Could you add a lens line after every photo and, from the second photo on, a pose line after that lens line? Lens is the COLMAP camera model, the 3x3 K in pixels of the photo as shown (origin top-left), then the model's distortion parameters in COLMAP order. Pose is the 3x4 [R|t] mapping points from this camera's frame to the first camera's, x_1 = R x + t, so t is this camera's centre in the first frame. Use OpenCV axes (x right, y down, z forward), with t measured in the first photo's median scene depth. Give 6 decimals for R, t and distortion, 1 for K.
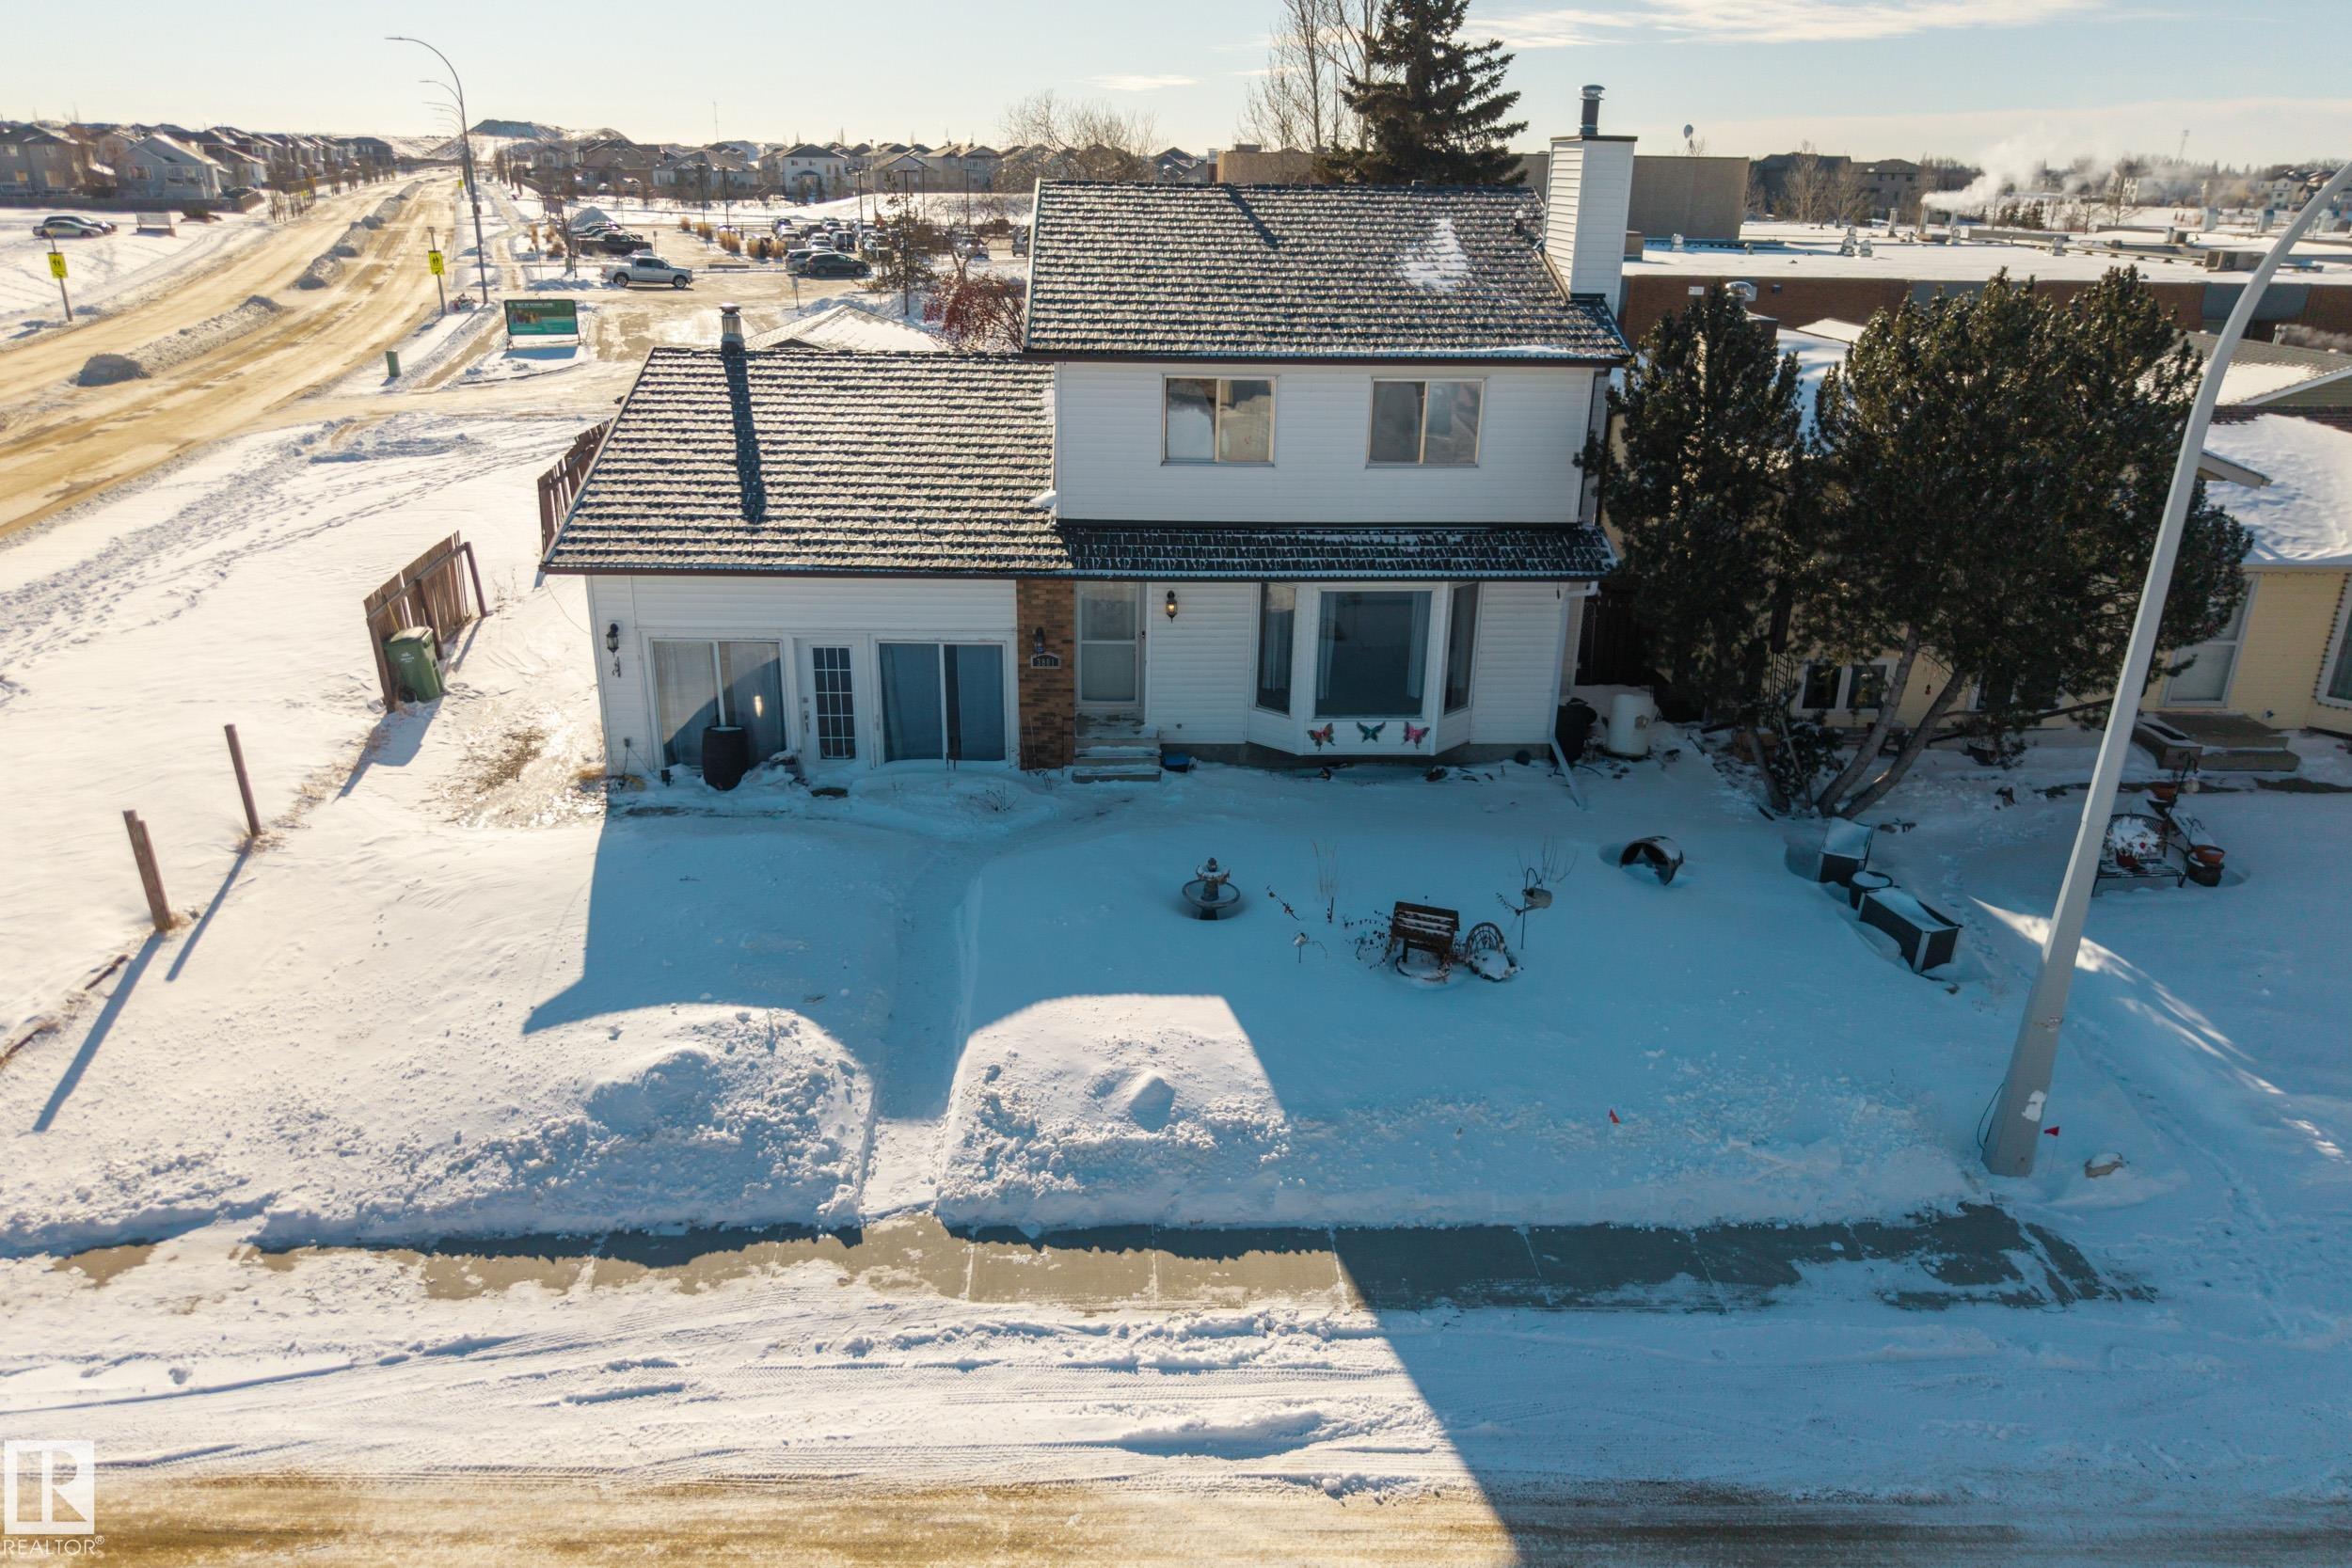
lens RADIAL K [[1583.8, 0, 1184.1], [0, 1583.8, 875.3], [0, 0, 1]] dist [0.028979, -0.037809]
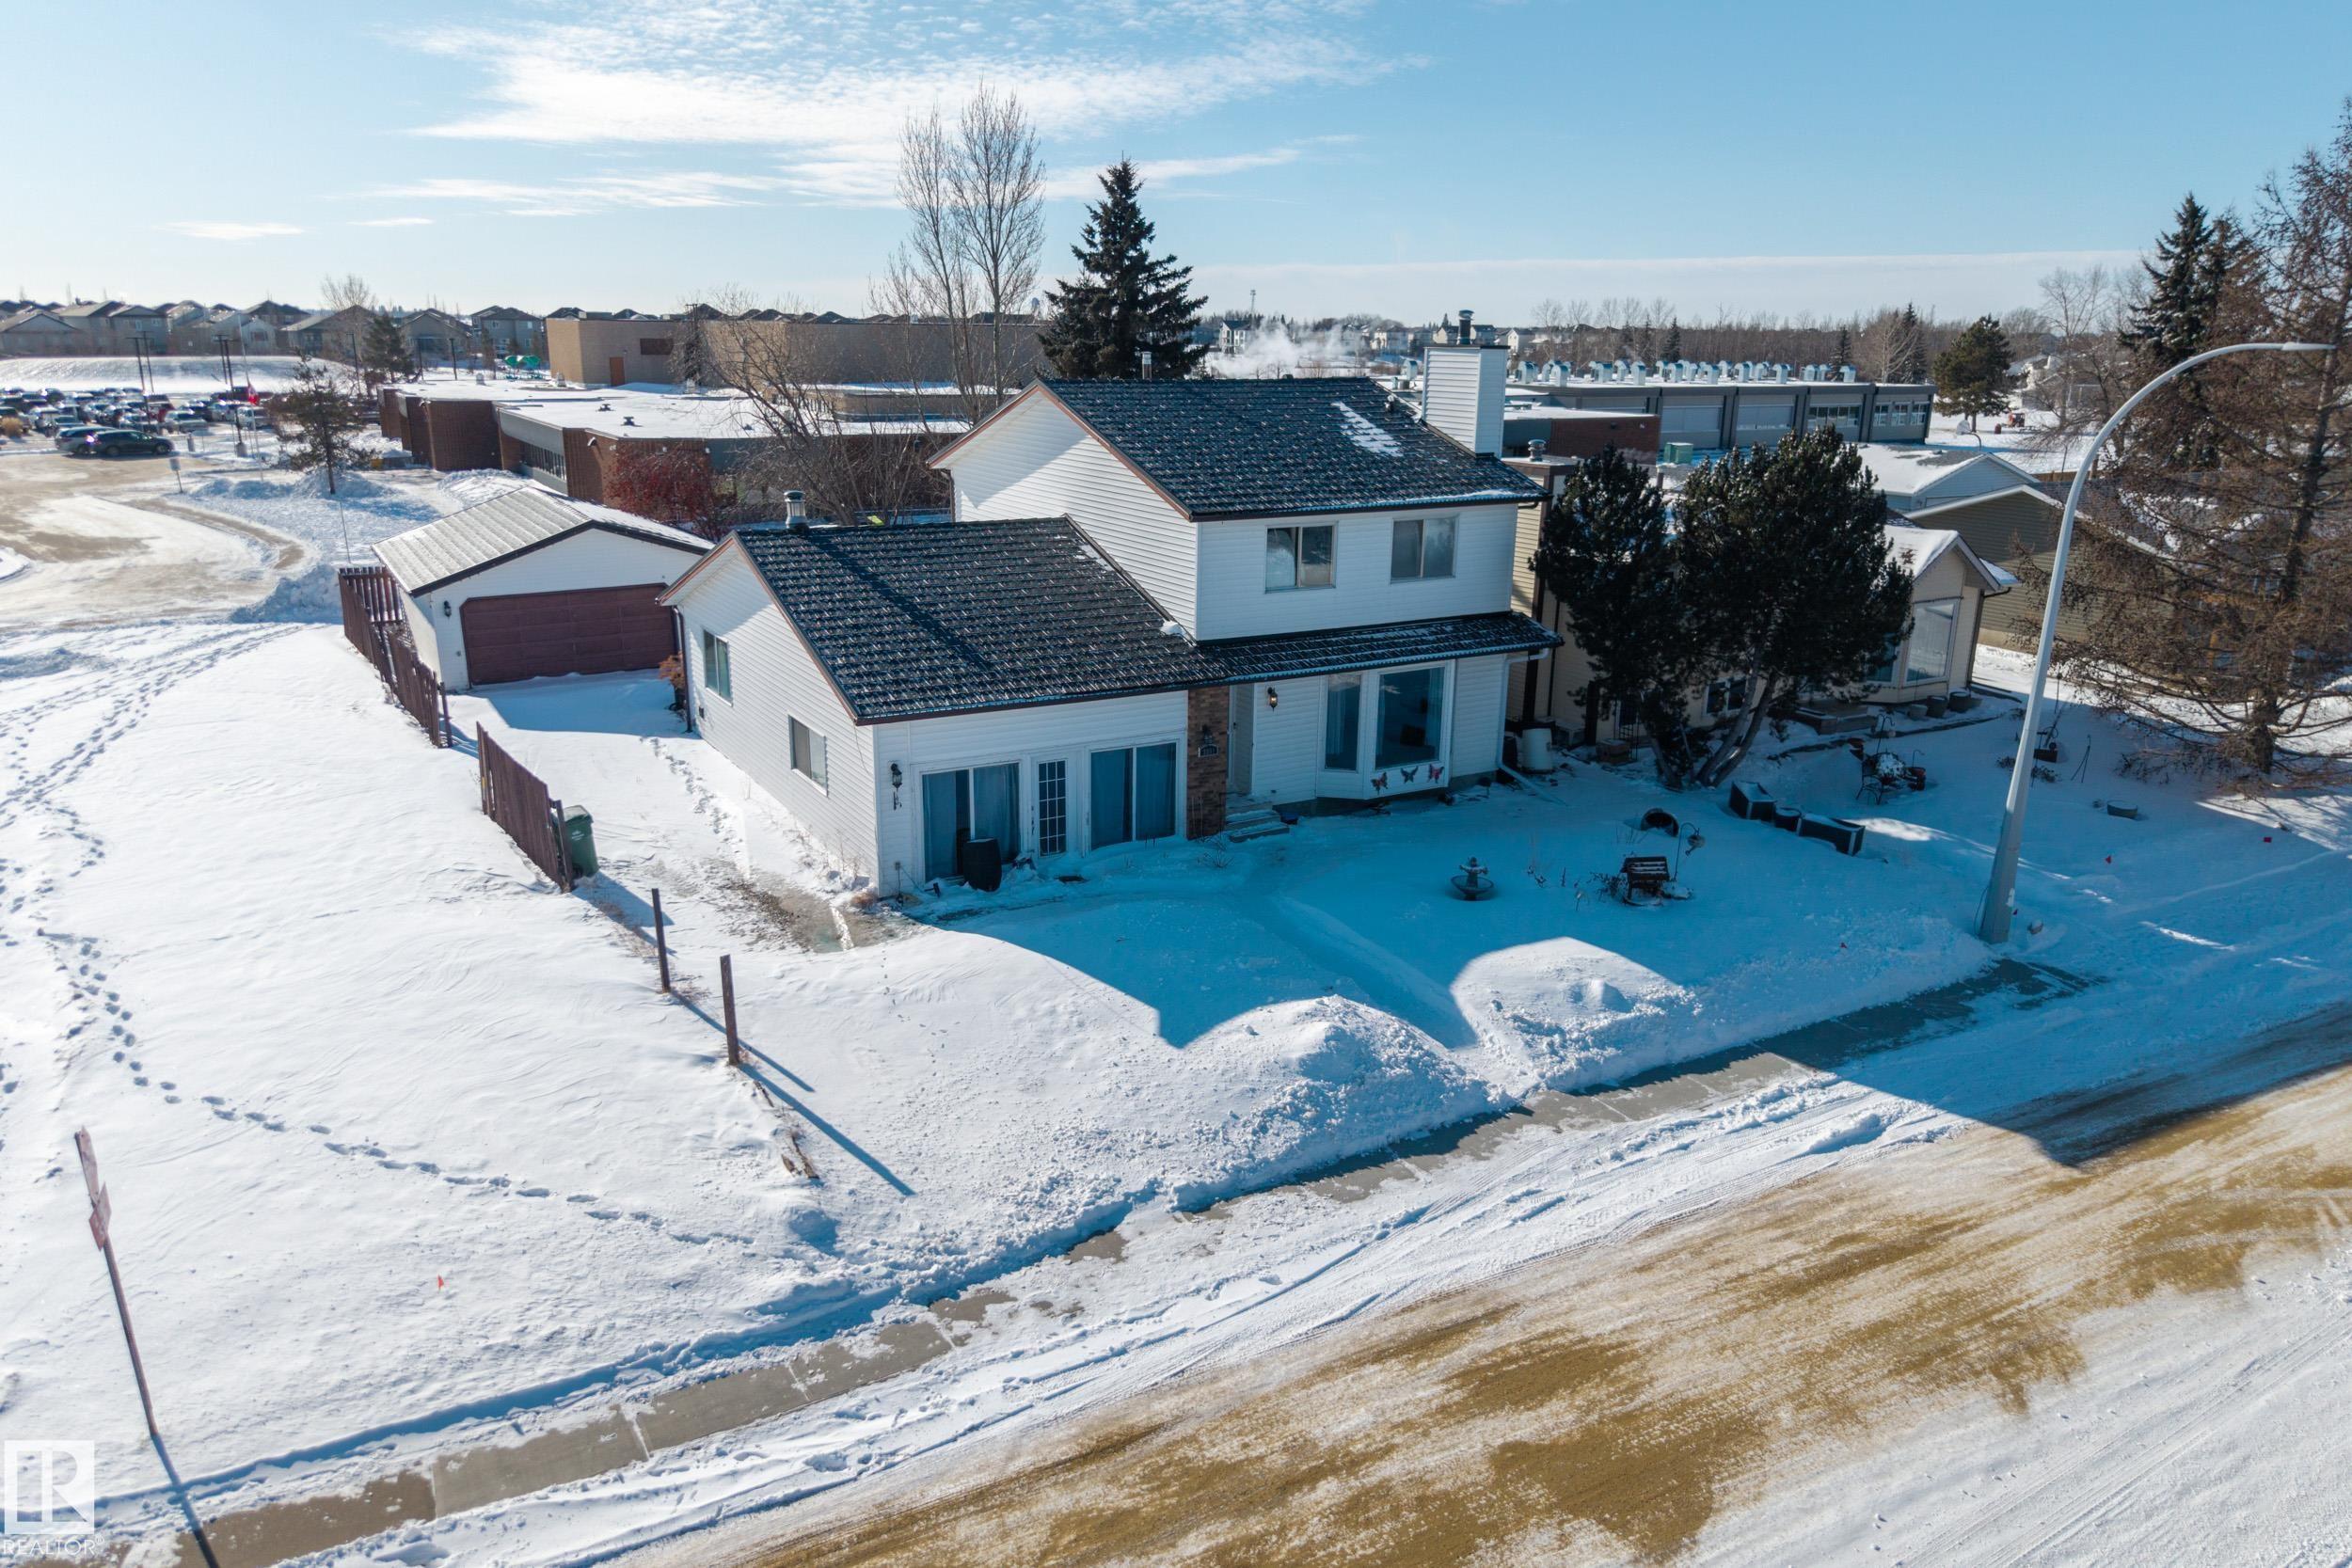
lens RADIAL K [[1579.1, 0, 1181.0], [0, 1579.1, 897.0], [0, 0, 1]] dist [0.003628, -0.002501]
pose [[0.885645, -0.163766, 0.434528, -0.734003], [0.193103, 0.980887, -0.023898, 0.006326], [-0.422309, 0.105073, 0.900341, -0.128618]]
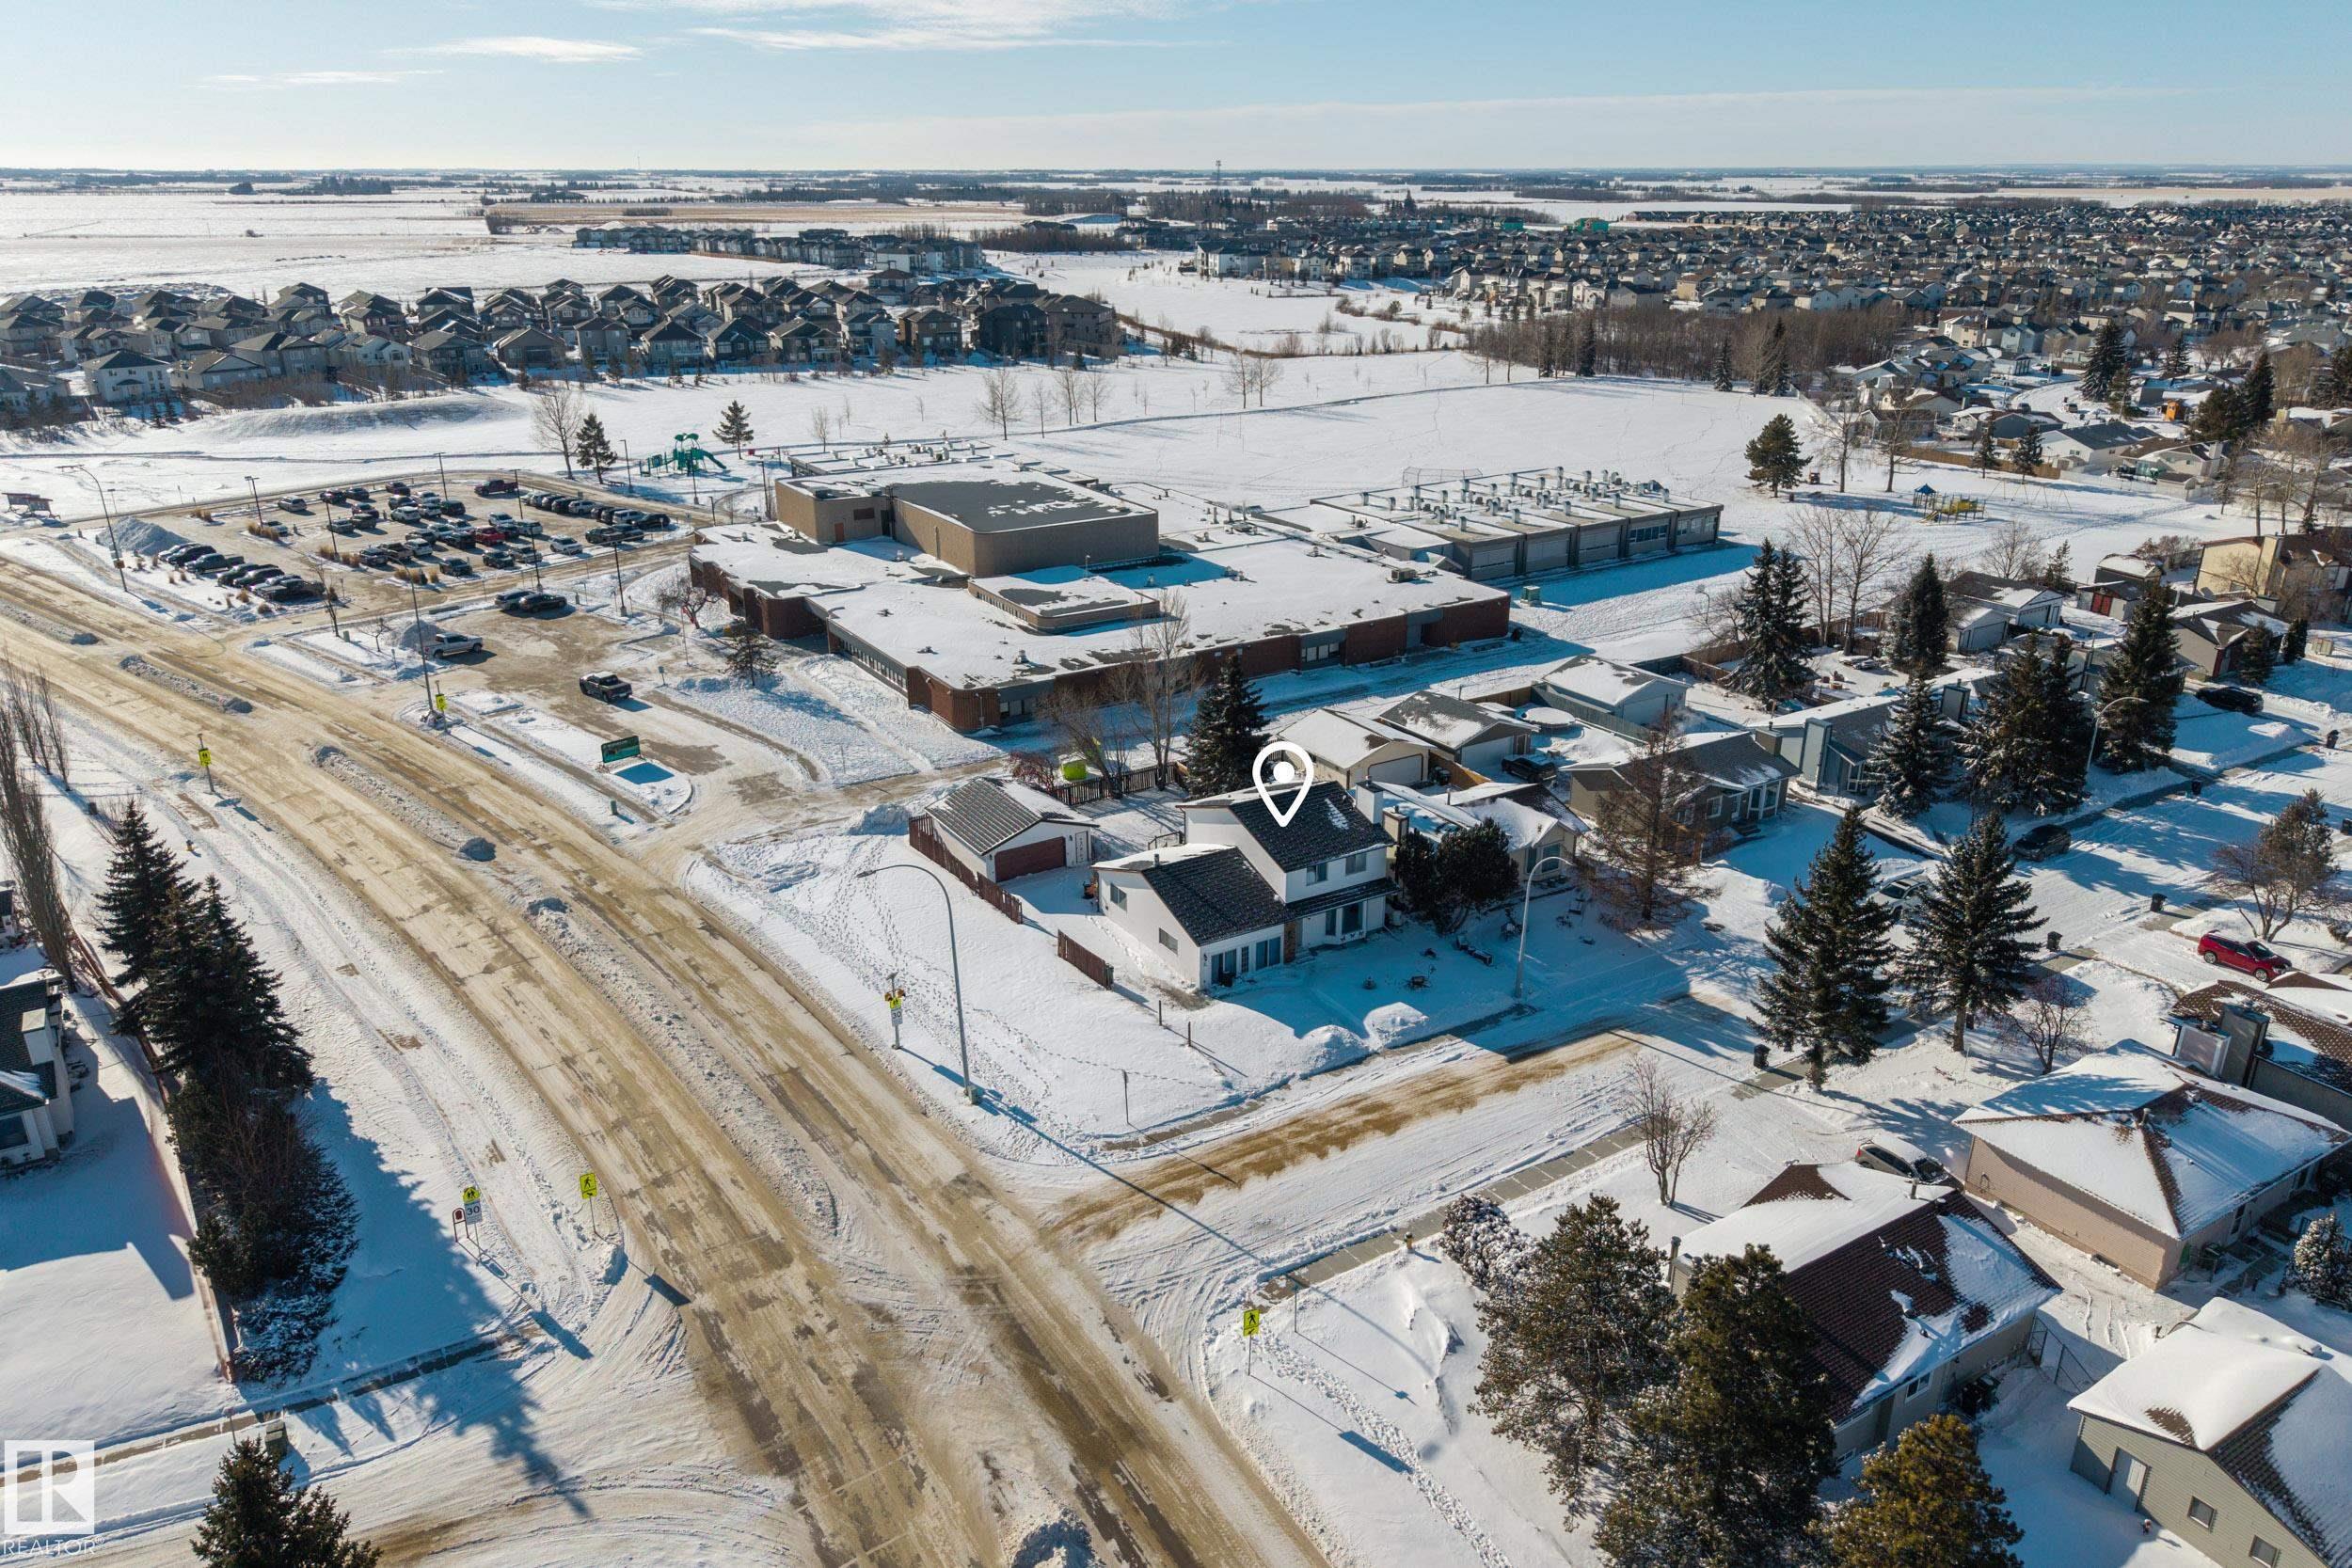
lens RADIAL K [[1610.5, 0, 1187.2], [0, 1610.5, 771.1], [0, 0, 1]] dist [0.007451, -0.005636]
pose [[0.872545, -0.183767, 0.452652, -2.345924], [0.209847, 0.977705, -0.007580, -0.640310], [-0.441167, 0.101602, 0.891655, -2.931891]]
